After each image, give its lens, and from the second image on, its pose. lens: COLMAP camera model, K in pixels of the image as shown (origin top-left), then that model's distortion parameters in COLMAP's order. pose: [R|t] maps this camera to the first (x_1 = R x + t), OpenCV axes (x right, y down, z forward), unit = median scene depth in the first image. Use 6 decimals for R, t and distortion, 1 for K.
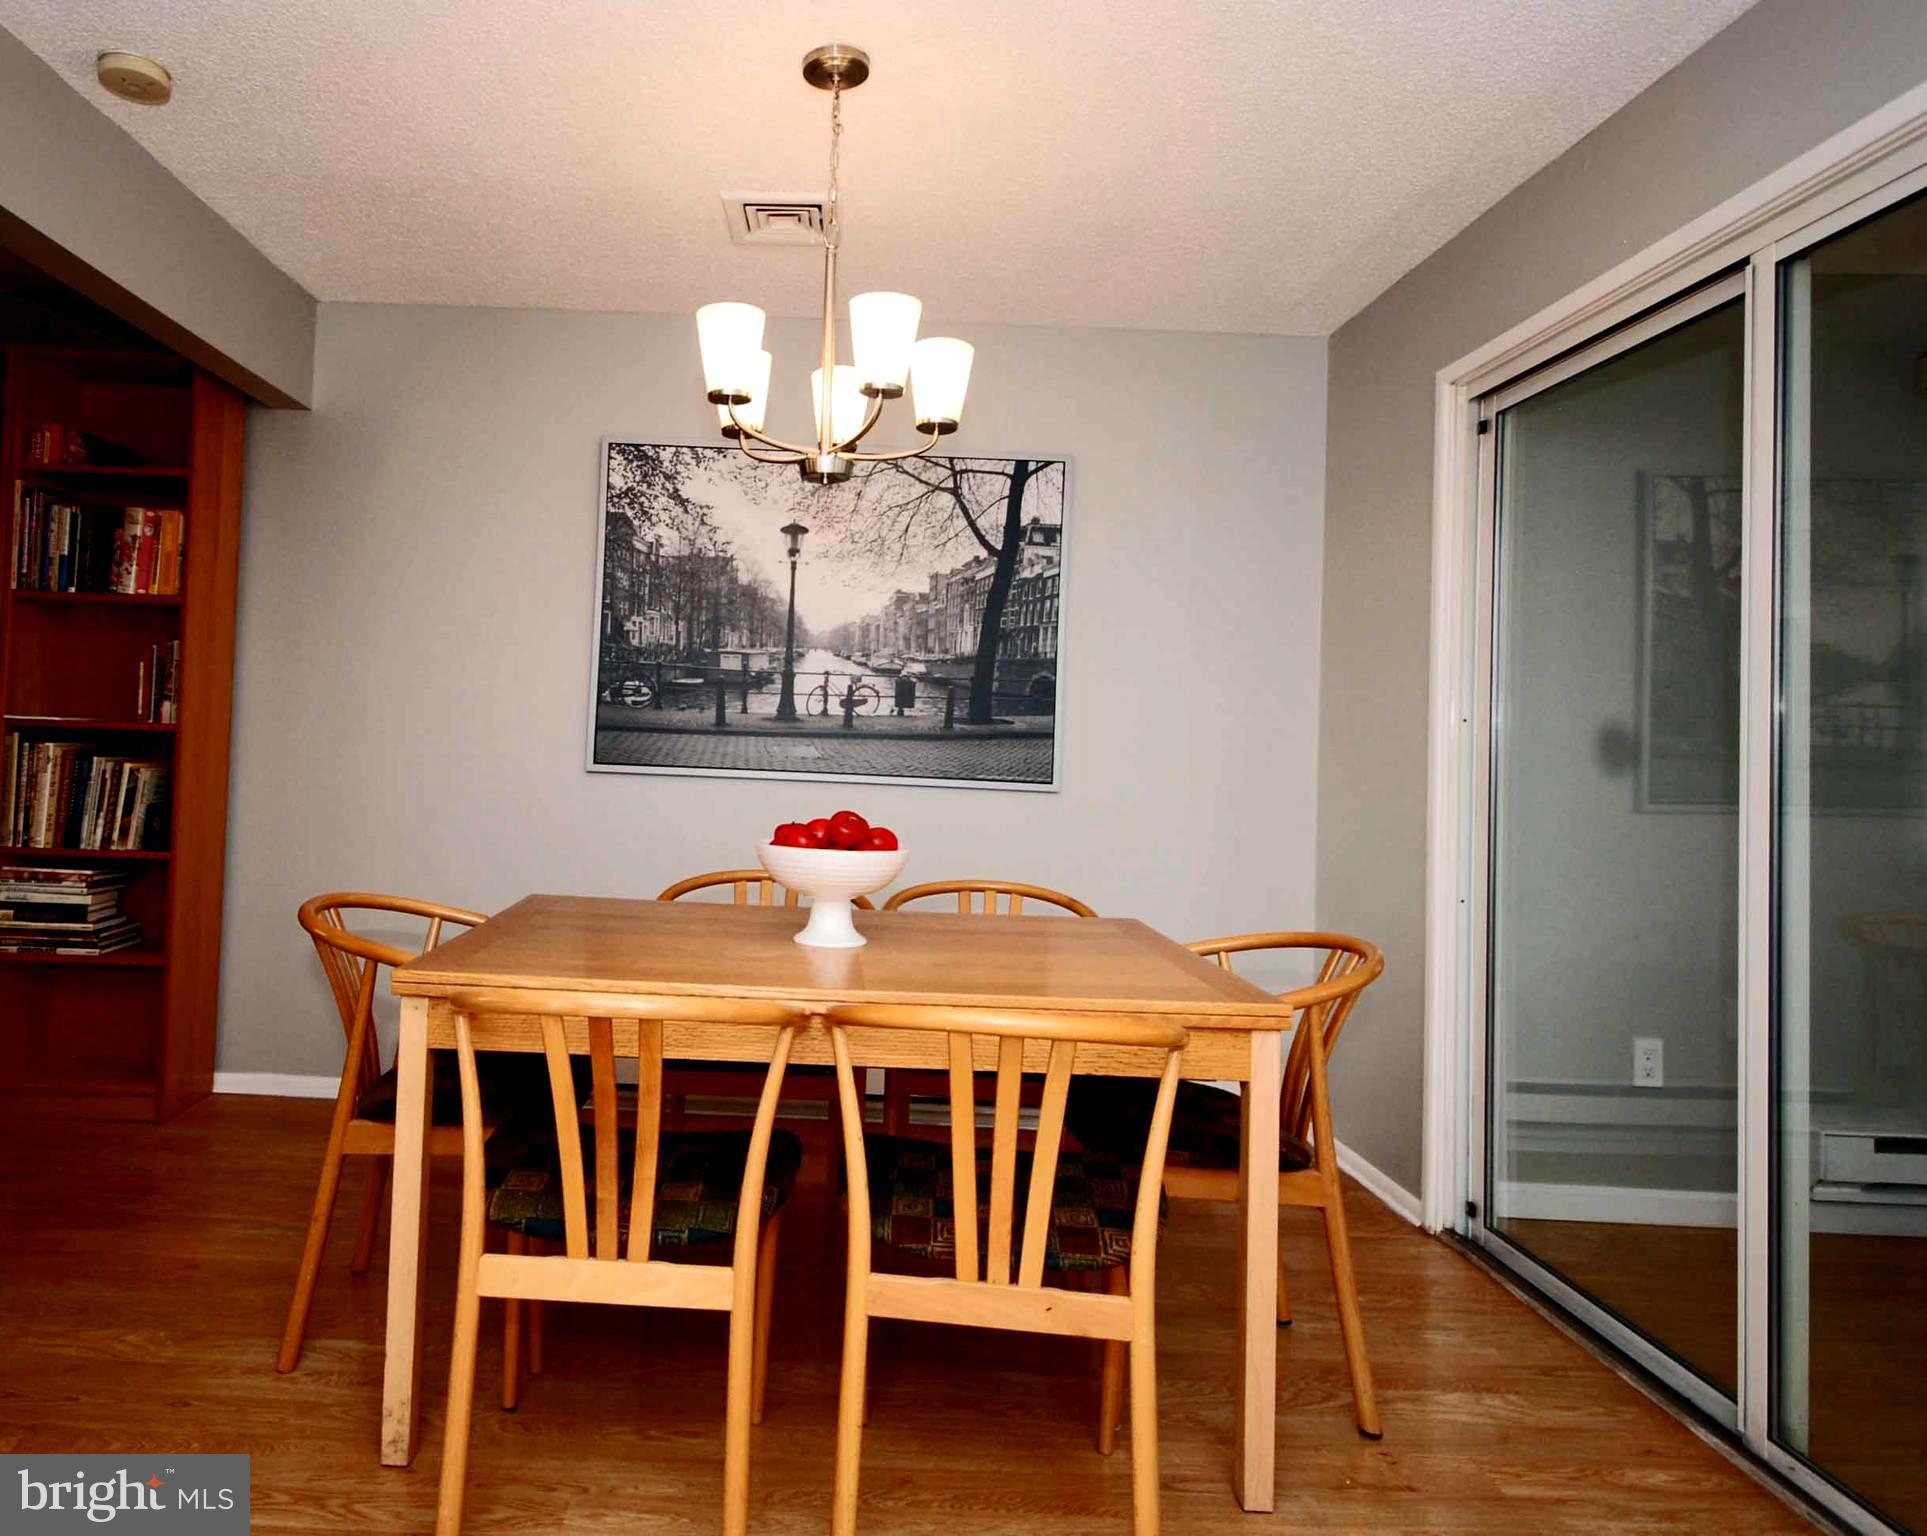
lens RADIAL K [[1007.2, 0, 960.8], [0, 1007.2, 812.2], [0, 0, 1]] dist [0.001418, 0.008545]
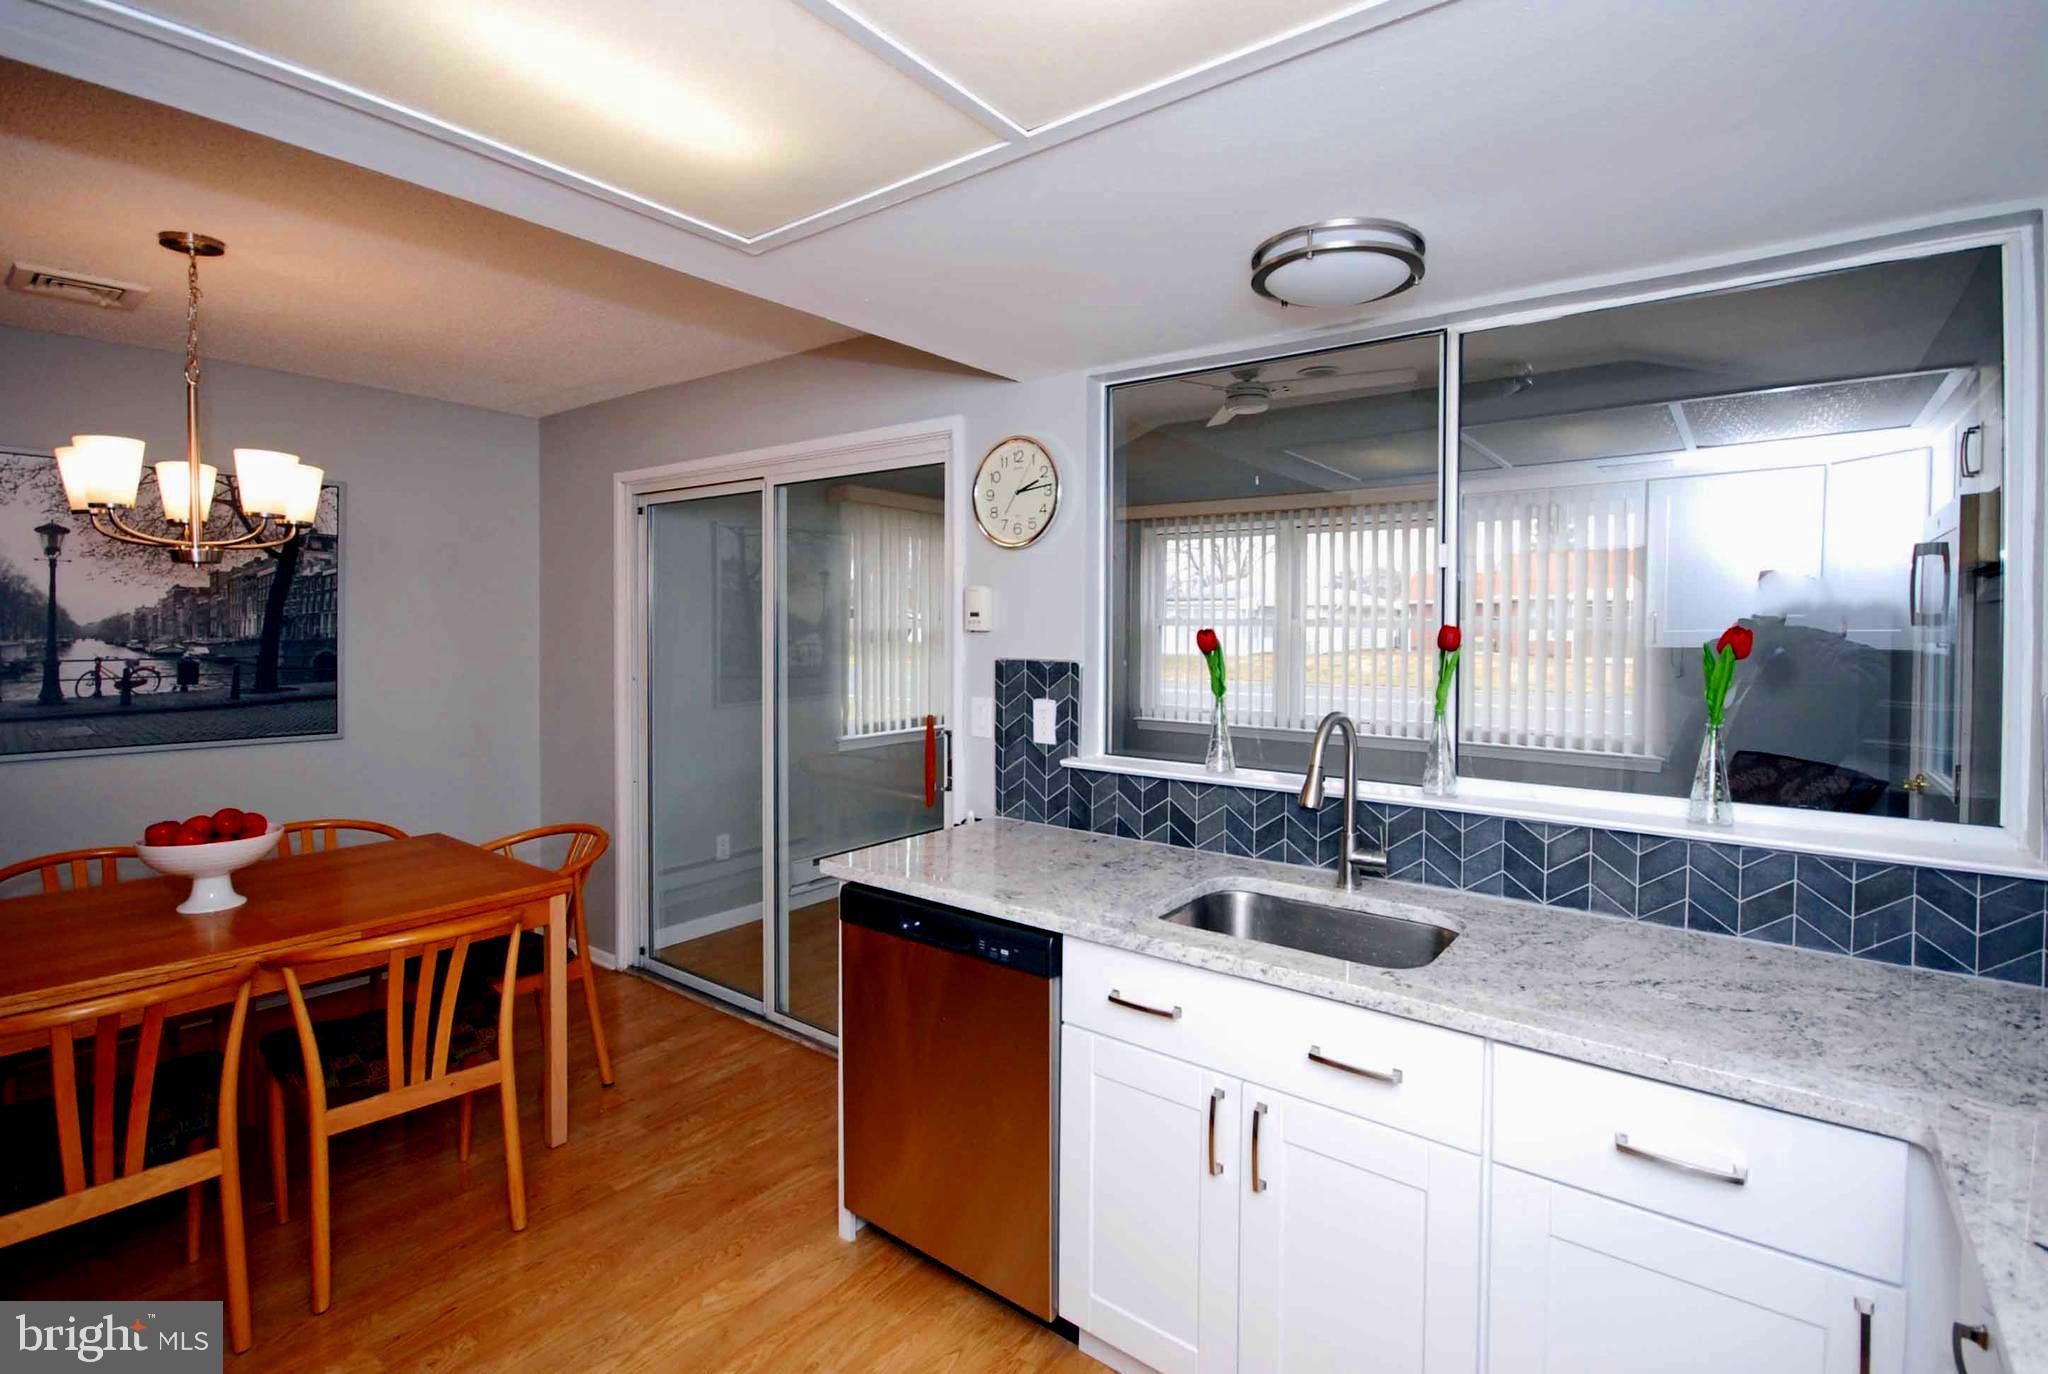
lens RADIAL K [[960.8, 0, 1028.5], [0, 960.8, 650.6], [0, 0, 1]] dist [-0.000018, -0.007827]
pose [[0.587542, -0.057040, 0.807181, -0.387630], [-0.013955, 0.996650, 0.080587, -0.252493], [-0.809073, -0.058612, 0.584778, -0.459917]]
